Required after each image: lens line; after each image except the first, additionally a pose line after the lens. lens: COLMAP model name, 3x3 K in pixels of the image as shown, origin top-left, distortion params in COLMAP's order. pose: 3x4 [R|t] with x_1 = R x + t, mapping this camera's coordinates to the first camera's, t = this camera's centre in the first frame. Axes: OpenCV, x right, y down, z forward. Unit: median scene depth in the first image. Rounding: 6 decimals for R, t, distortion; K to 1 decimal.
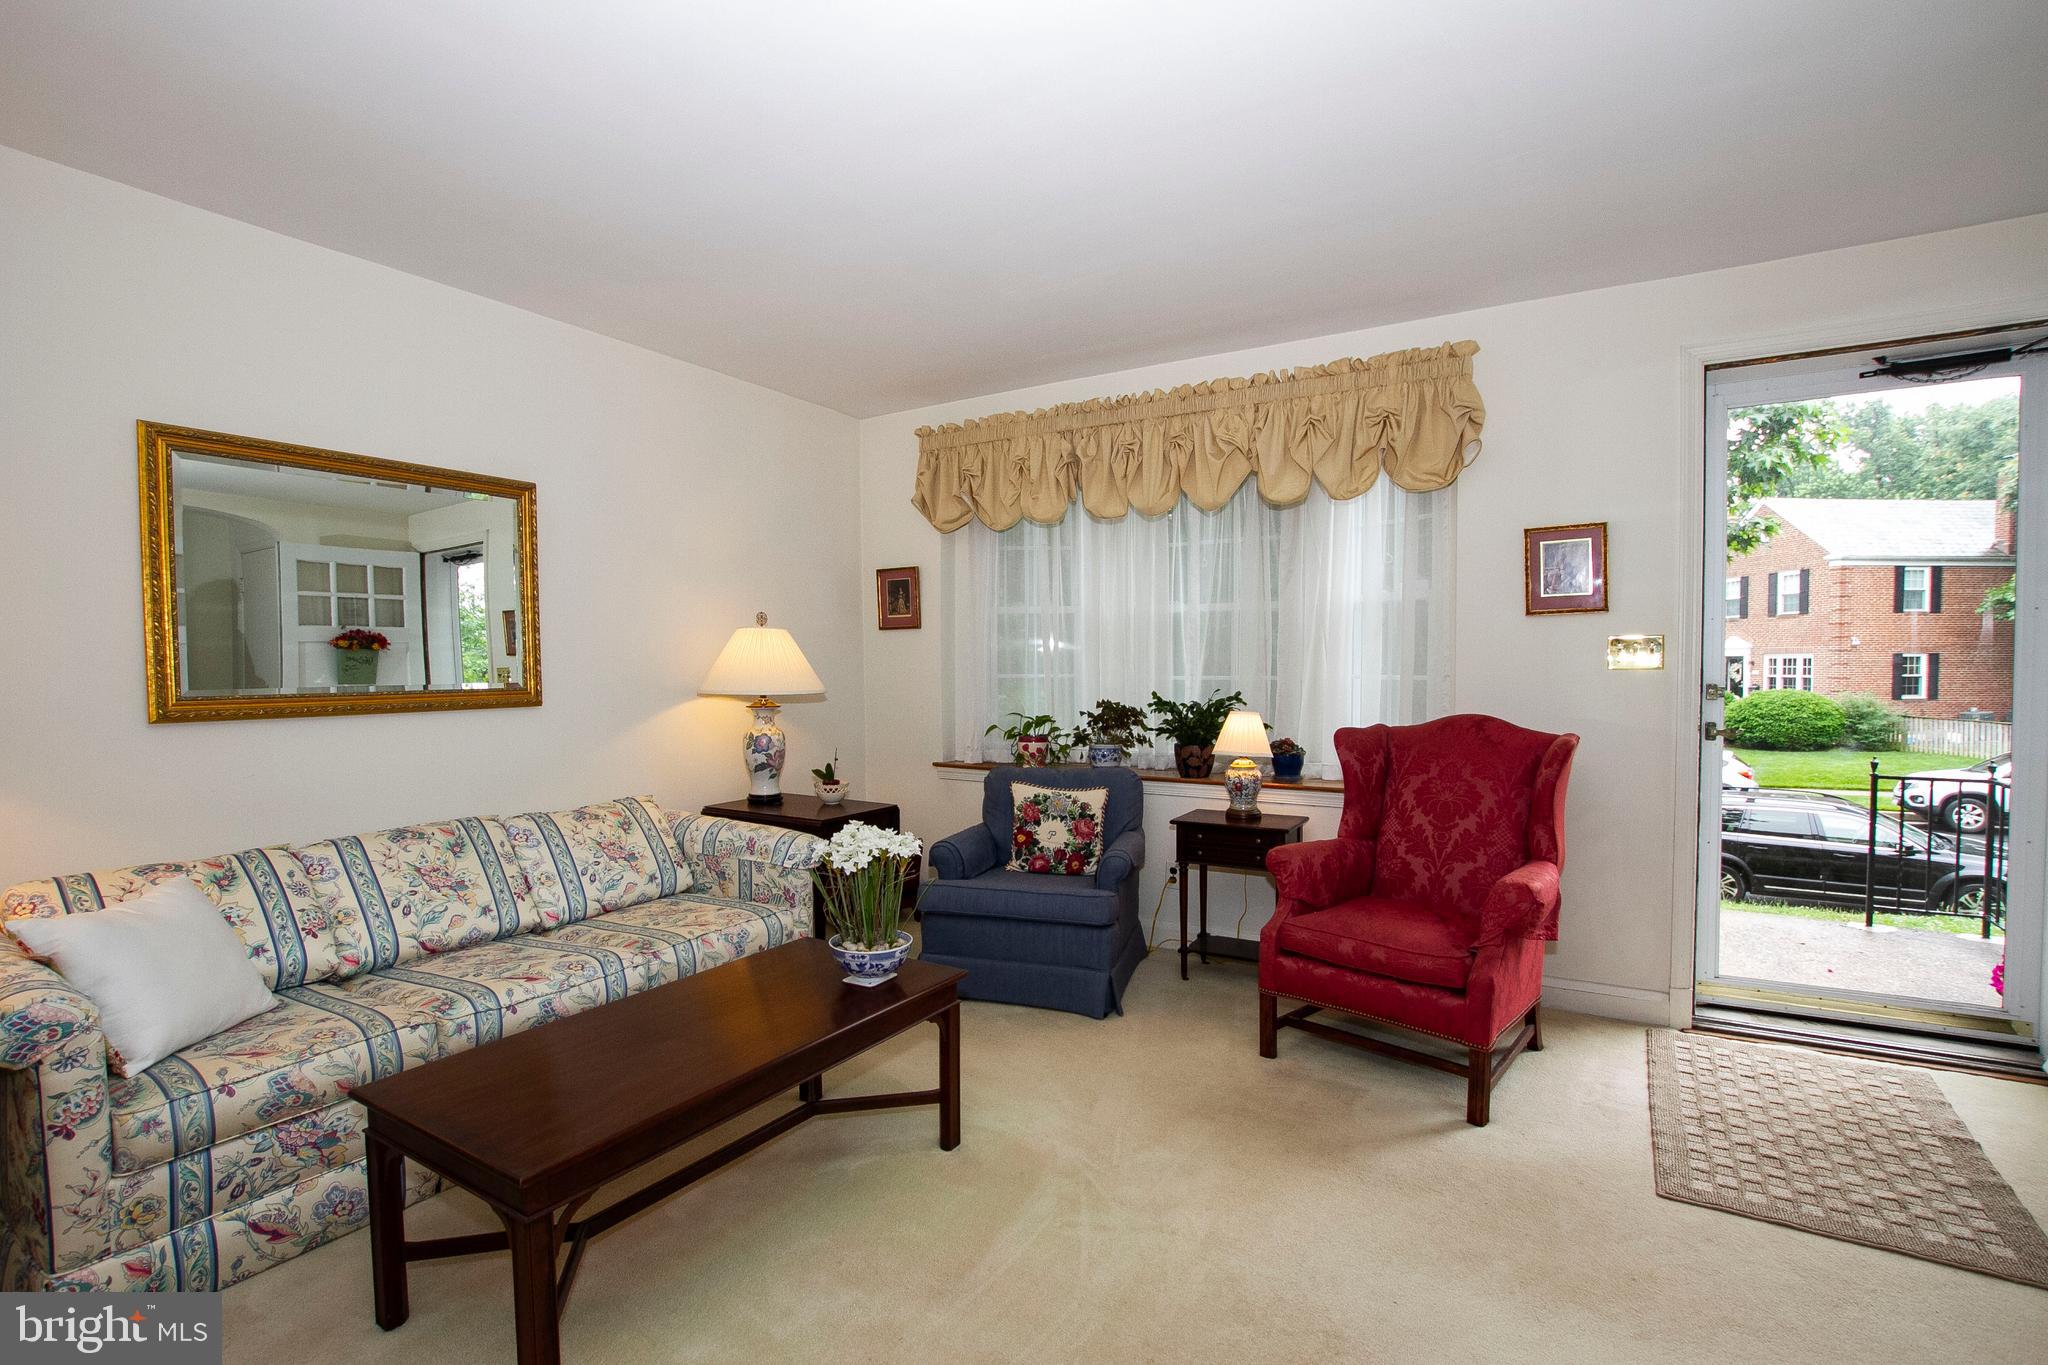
lens RADIAL K [[955.7, 0, 1021.8], [0, 955.7, 695.9], [0, 0, 1]] dist [-0.039301, 0.008519]
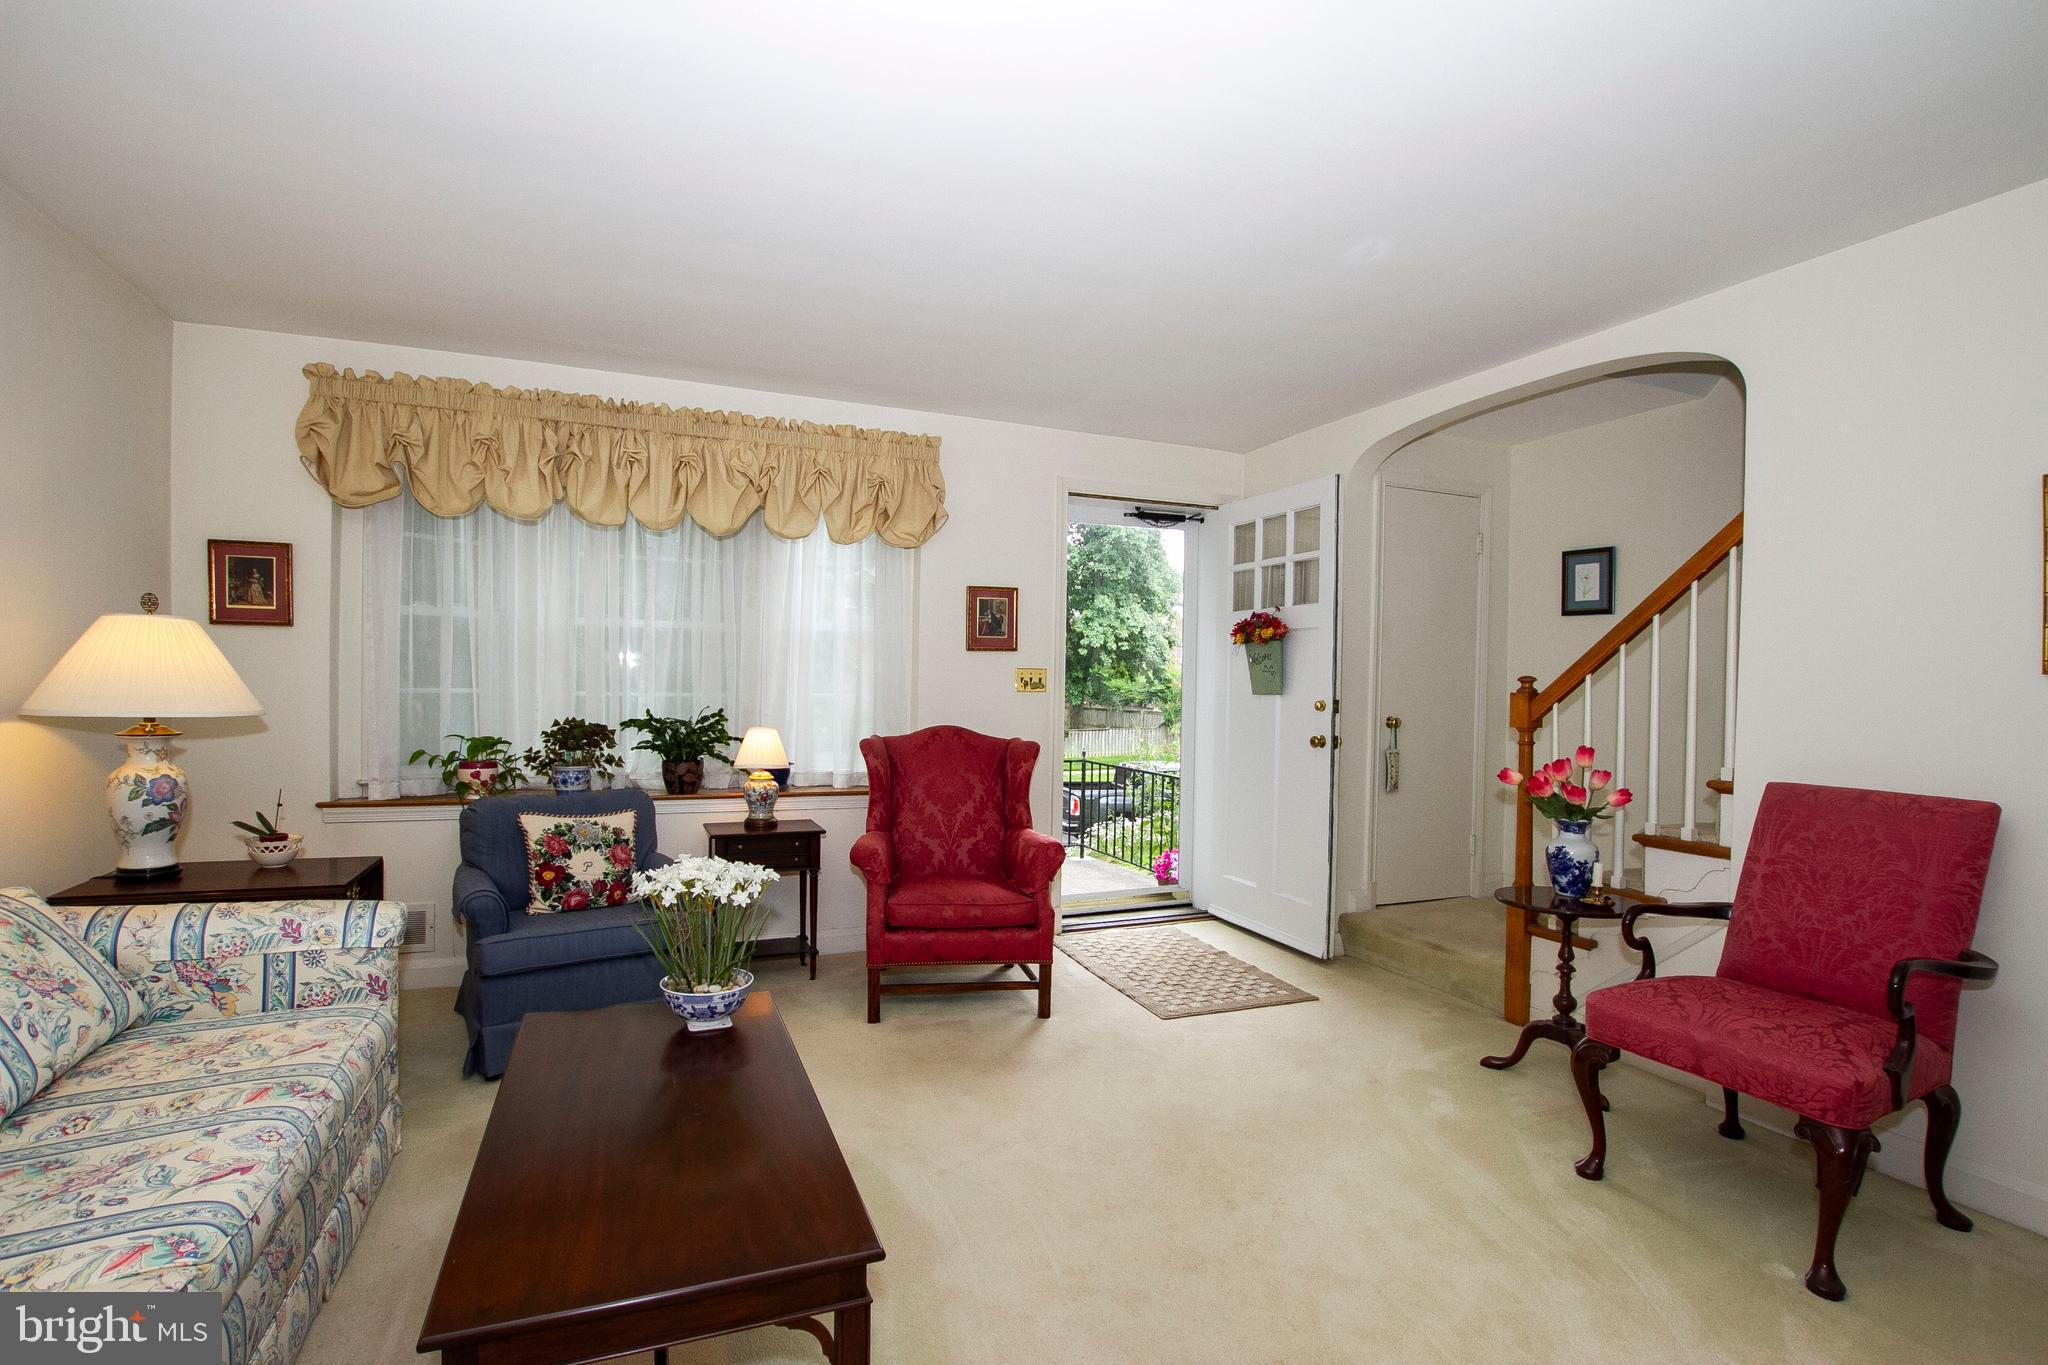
lens RADIAL K [[955.7, 0, 1021.8], [0, 955.7, 695.9], [0, 0, 1]] dist [-0.039301, 0.008519]
pose [[0.584763, 0.004600, 0.811191, -0.469279], [0.004755, 0.999947, -0.009099, -0.007769], [-0.811191, 0.009178, 0.584710, 0.132324]]
